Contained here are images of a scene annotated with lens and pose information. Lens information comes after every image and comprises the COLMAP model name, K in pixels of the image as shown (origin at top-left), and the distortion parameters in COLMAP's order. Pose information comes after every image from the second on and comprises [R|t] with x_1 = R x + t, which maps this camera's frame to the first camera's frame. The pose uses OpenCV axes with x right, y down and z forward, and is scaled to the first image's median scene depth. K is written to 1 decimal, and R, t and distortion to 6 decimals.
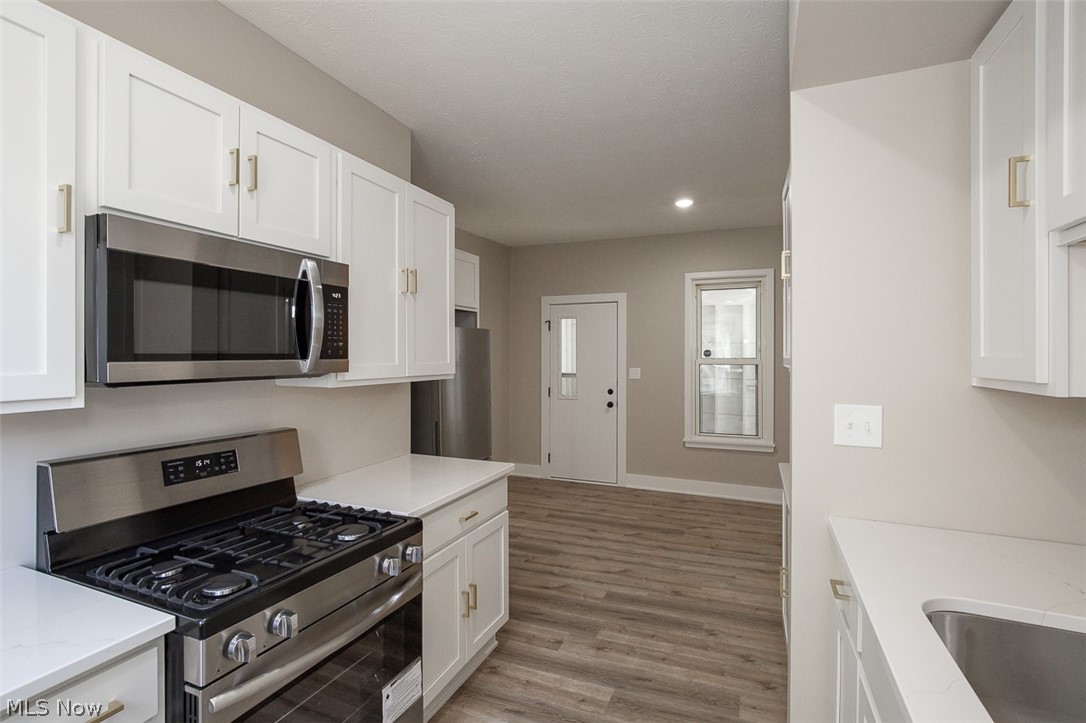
lens RADIAL K [[500.6, 0, 531.2], [0, 500.6, 352.2], [0, 0, 1]] dist [-0.015836, 0.004923]
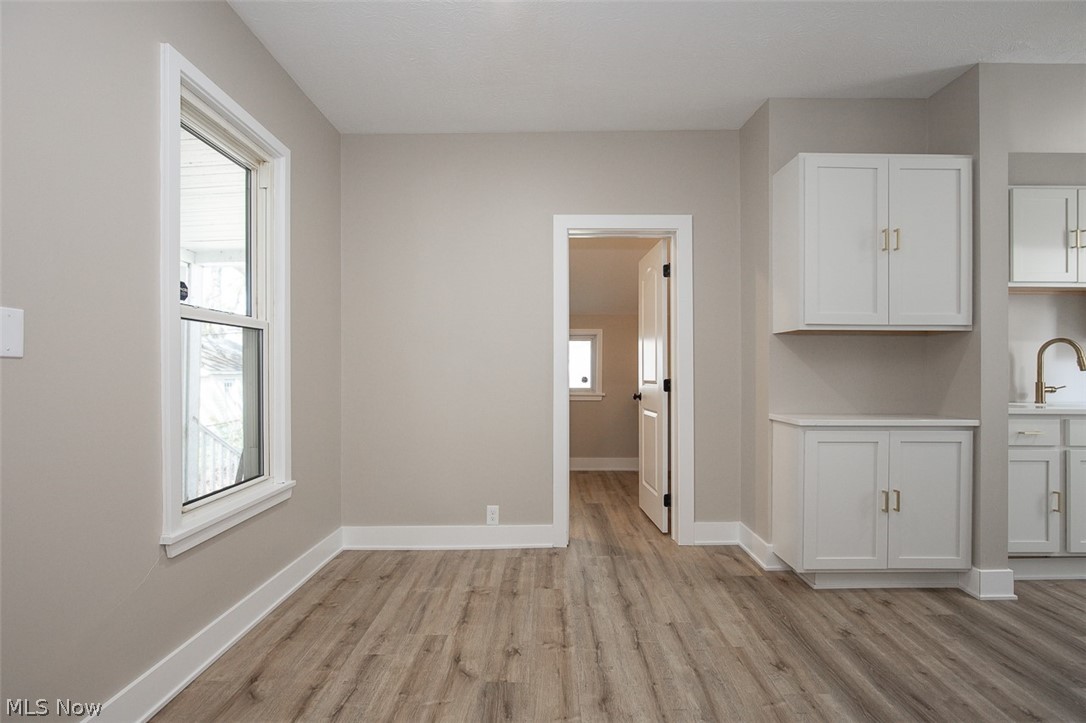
lens RADIAL K [[500.6, 0, 524.6], [0, 500.6, 375.9], [0, 0, 1]] dist [-0.015836, 0.004923]
pose [[-0.406457, -0.000119, 0.913670, -0.155906], [-0.007427, 0.999967, -0.003173, 0.108480], [-0.913640, -0.008075, -0.406444, 1.518175]]
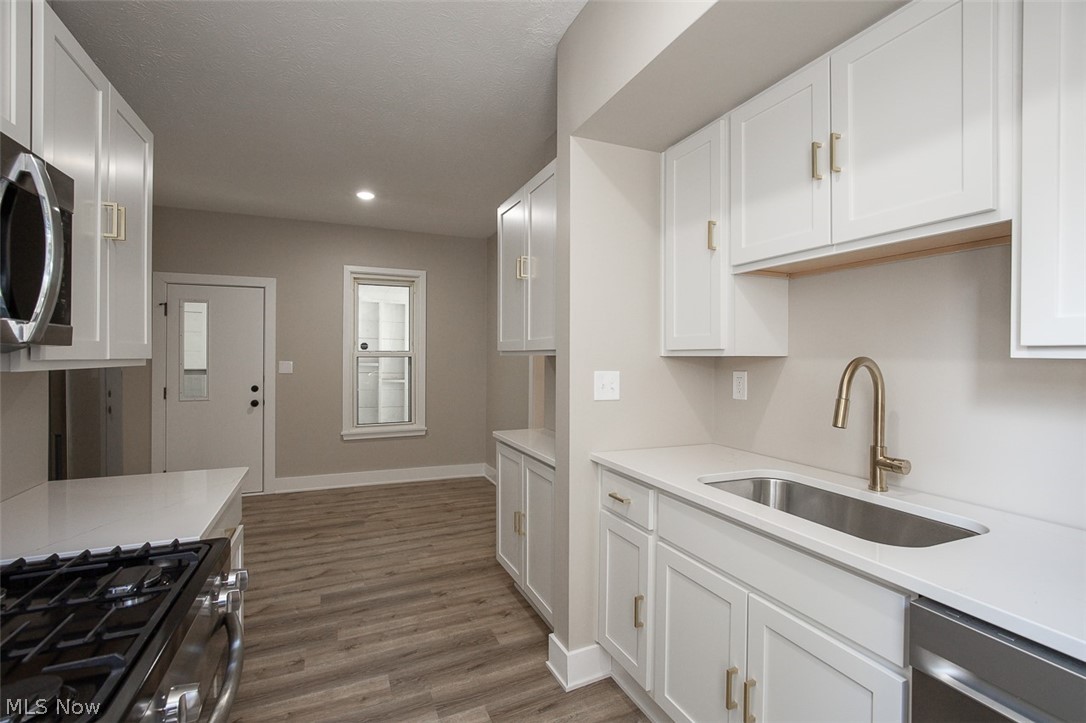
lens RADIAL K [[500.6, 0, 529.0], [0, 500.6, 352.0], [0, 0, 1]] dist [-0.015836, 0.004923]
pose [[0.695961, 0.007281, 0.718042, -0.243747], [-0.005999, 0.999973, -0.004325, 0.027534], [-0.718054, -0.001298, 0.695986, 0.077434]]
